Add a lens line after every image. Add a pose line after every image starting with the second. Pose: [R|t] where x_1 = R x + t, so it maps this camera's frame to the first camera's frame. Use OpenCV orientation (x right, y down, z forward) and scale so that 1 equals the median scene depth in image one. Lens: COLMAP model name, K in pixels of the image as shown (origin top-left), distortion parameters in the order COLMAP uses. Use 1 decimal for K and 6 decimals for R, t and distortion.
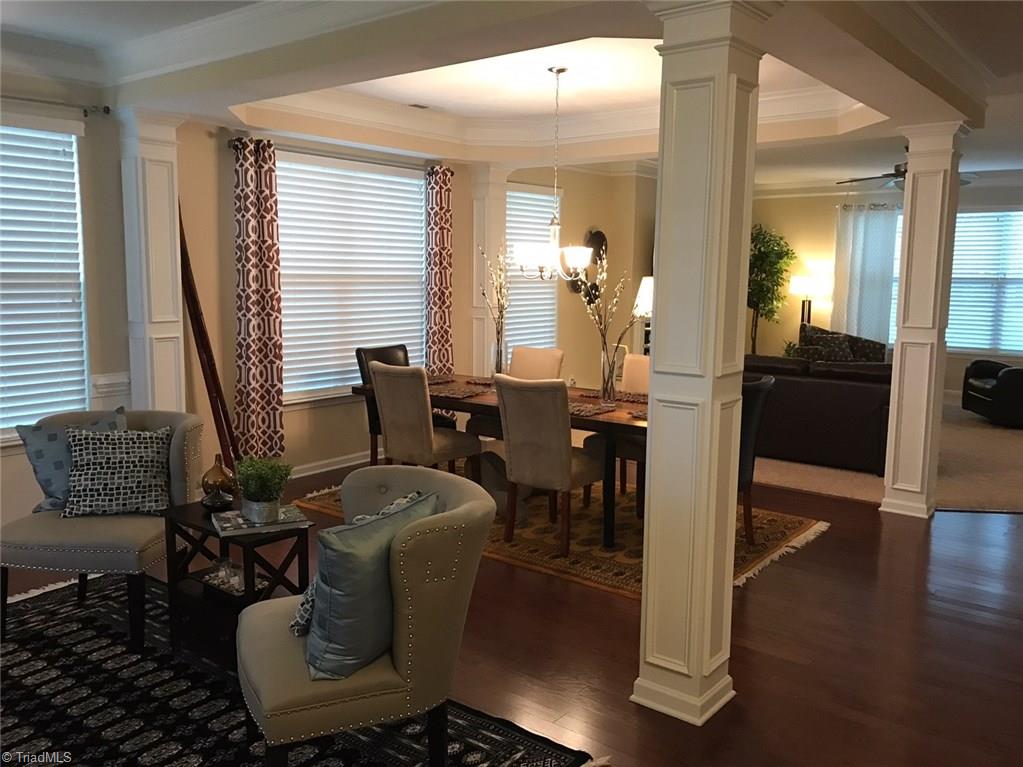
lens RADIAL K [[857.2, 0, 507.9], [0, 857.2, 380.0], [0, 0, 1]] dist [0.010396, 0.011895]
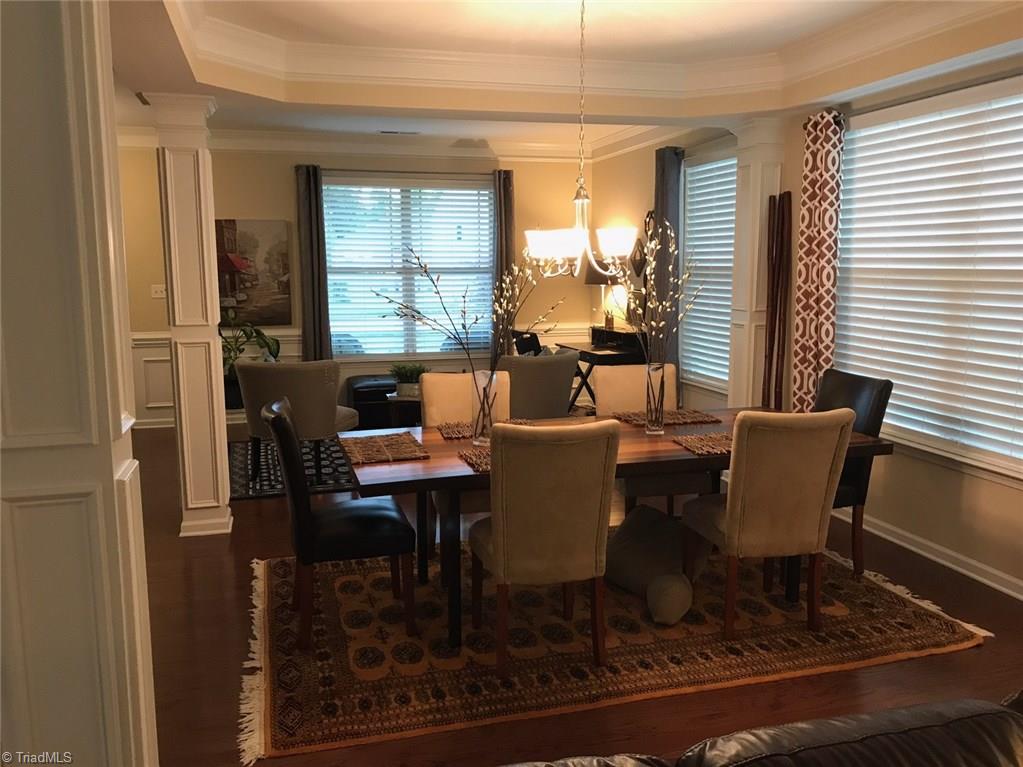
lens RADIAL K [[857.2, 0, 507.2], [0, 857.2, 386.9], [0, 0, 1]] dist [0.010396, 0.011895]
pose [[-0.592691, 0.102287, -0.798909, 0.621441], [-0.100437, 0.974775, 0.199315, -0.151059], [0.799143, 0.198372, -0.567467, 1.276982]]
